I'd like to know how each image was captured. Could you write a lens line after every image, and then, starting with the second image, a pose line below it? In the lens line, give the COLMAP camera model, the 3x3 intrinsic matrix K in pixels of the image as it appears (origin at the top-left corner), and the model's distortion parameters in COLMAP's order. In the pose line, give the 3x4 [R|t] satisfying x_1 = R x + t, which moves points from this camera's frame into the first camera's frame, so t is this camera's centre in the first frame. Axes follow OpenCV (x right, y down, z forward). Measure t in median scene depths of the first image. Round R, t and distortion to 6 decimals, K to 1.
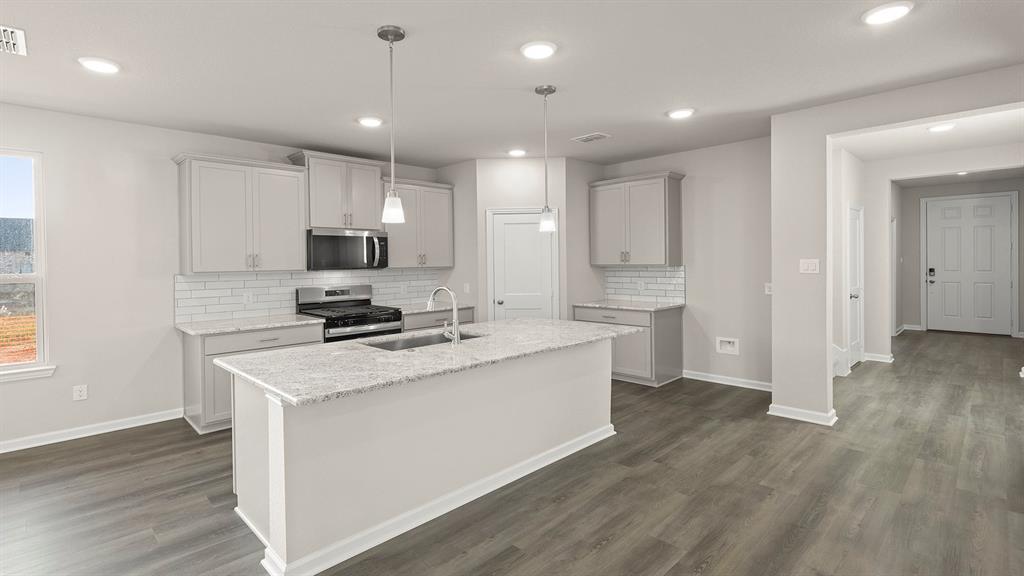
lens RADIAL K [[482.7, 0, 512.0], [0, 482.7, 288.0], [0, 0, 1]] dist [0.014941, -0.000149]
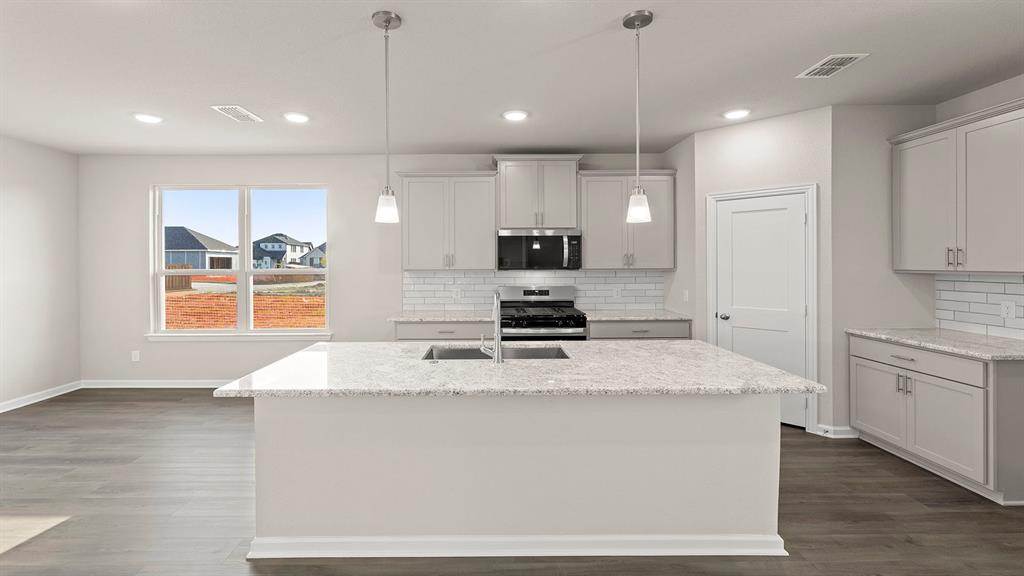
lens RADIAL K [[472.9, 0, 506.4], [0, 472.9, 283.4], [0, 0, 1]] dist [0.003347, 0.000138]
pose [[0.713166, 0.041064, -0.699791, 0.274408], [-0.044460, 0.998923, 0.013306, -0.019353], [0.699584, 0.021623, 0.714223, 0.253348]]
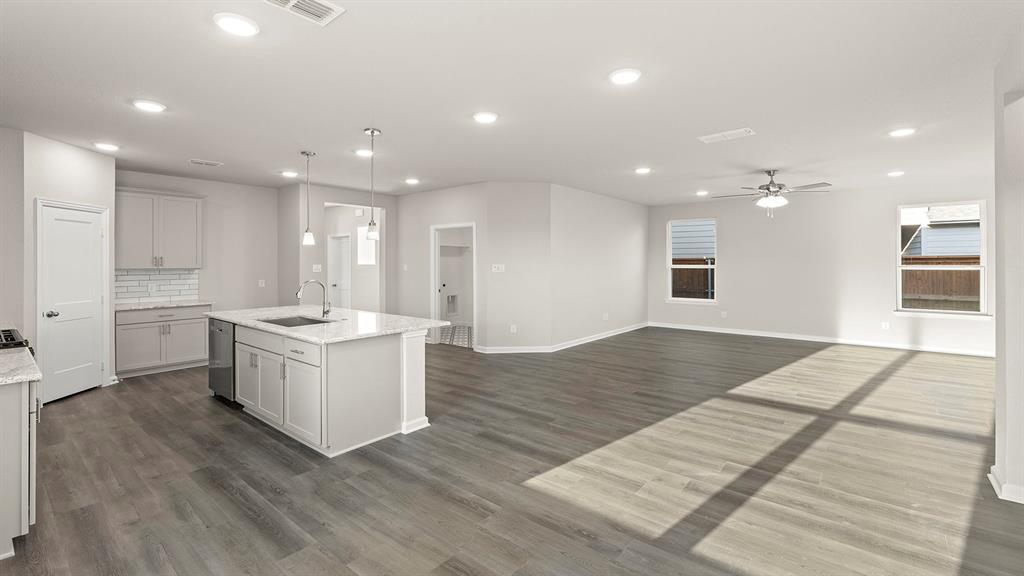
lens RADIAL K [[421.5, 0, 512.0], [0, 421.5, 288.0], [0, 0, 1]] dist [0.000069, 0.000217]
pose [[-0.105118, -0.044091, 0.993482, -0.894643], [0.056764, 0.997122, 0.050258, -0.006876], [-0.992838, 0.061677, -0.102313, 0.328301]]
